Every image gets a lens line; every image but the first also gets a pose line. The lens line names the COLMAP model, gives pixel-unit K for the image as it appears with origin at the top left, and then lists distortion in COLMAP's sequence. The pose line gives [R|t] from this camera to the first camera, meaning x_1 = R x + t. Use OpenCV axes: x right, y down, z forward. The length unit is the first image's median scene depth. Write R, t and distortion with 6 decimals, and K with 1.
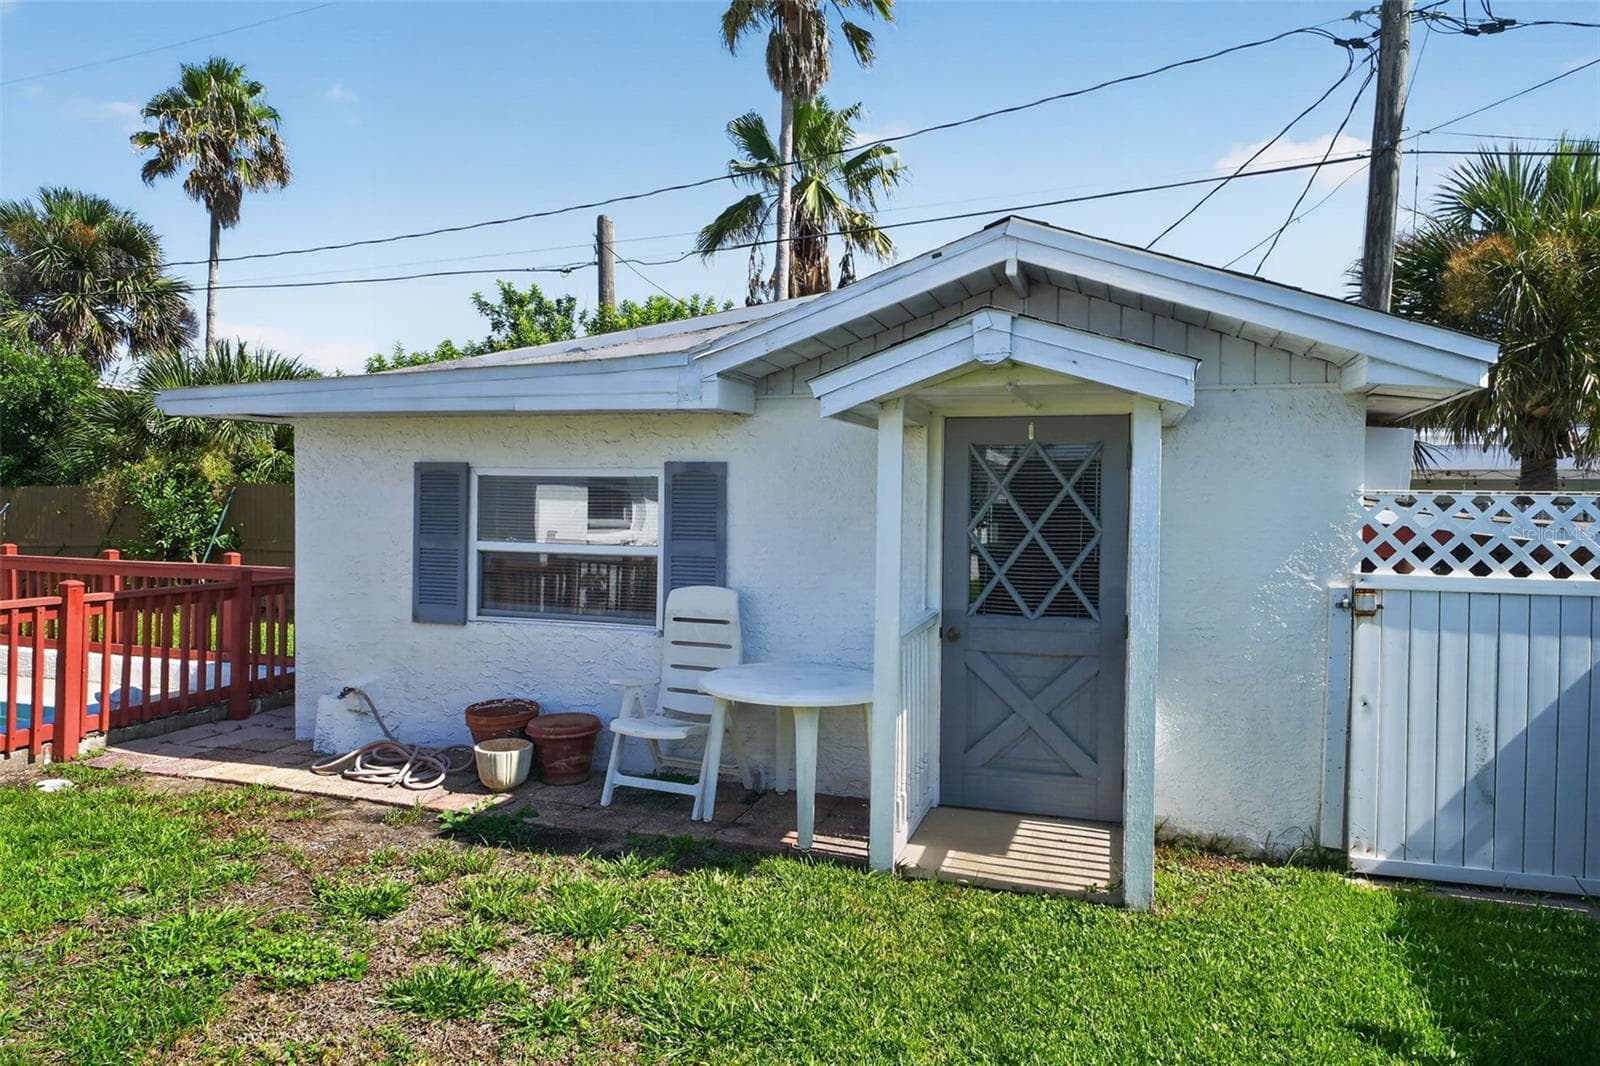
lens RADIAL K [[1074.4, 0, 807.6], [0, 1074.4, 535.6], [0, 0, 1]] dist [-0.009809, 0.006550]
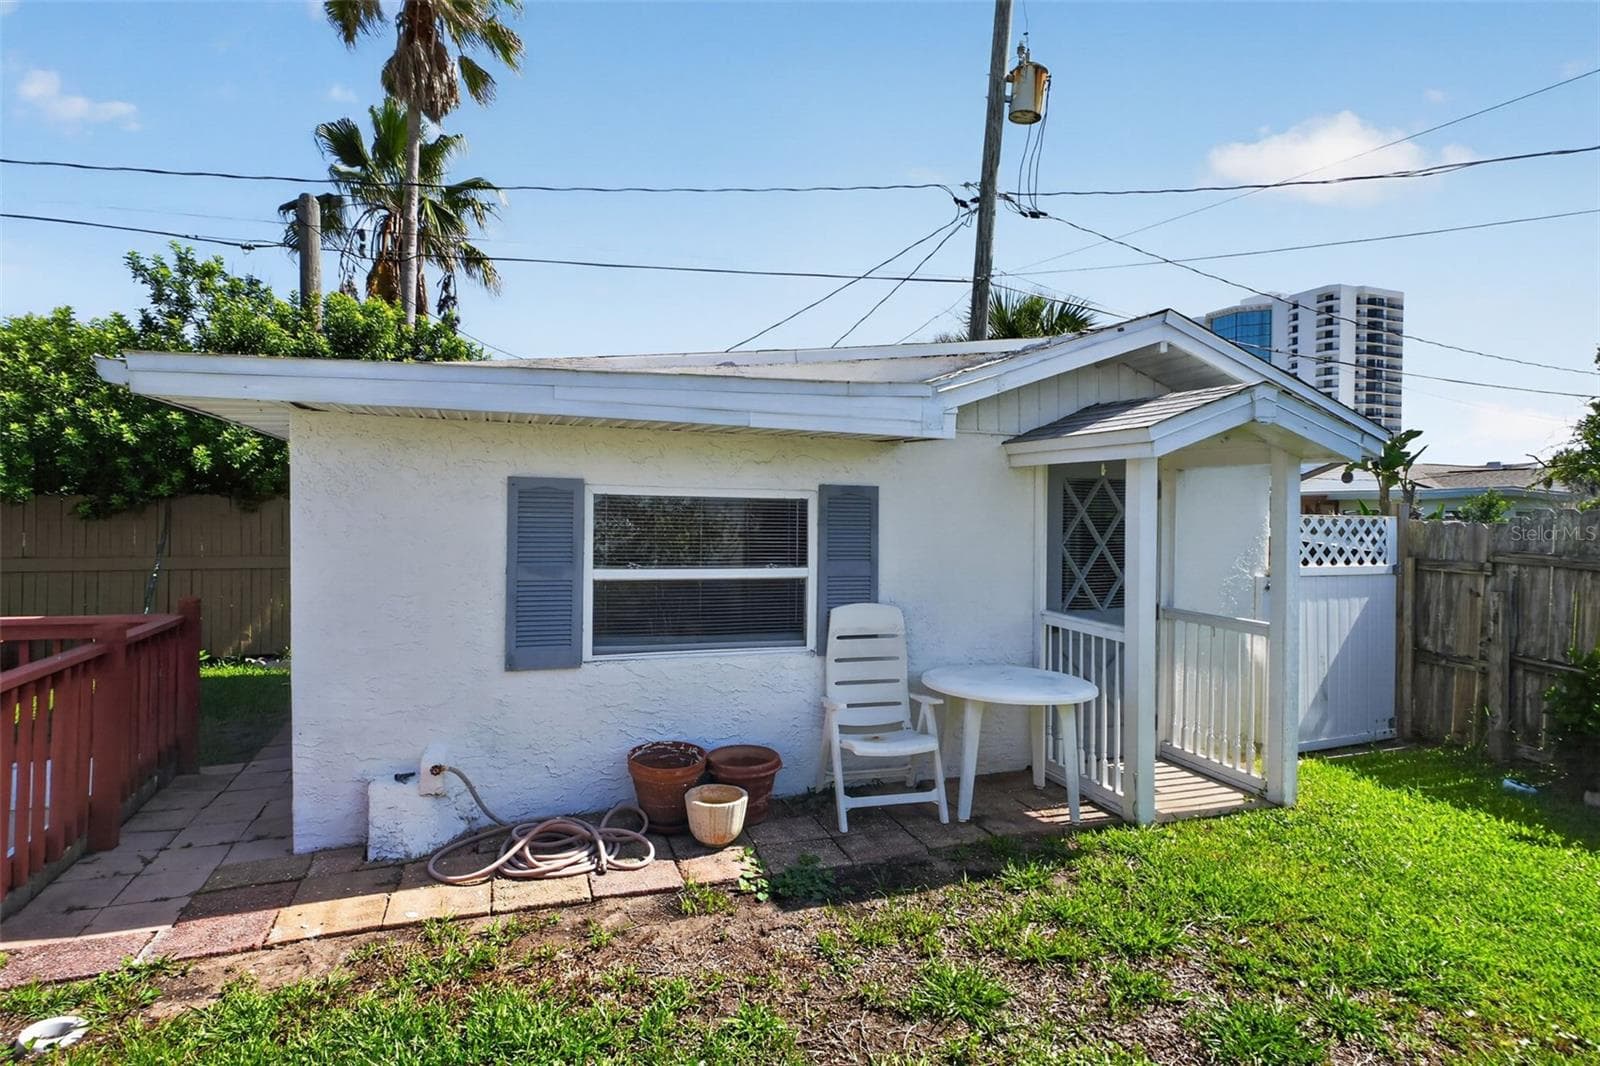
lens RADIAL K [[863.2, 0, 800.0], [0, 863.2, 523.8], [0, 0, 1]] dist [-0.007205, 0.002634]
pose [[0.766288, -0.010125, 0.642417, -0.671973], [0.016667, 0.999853, -0.004122, -0.027788], [-0.642281, 0.013866, 0.766344, 0.380578]]
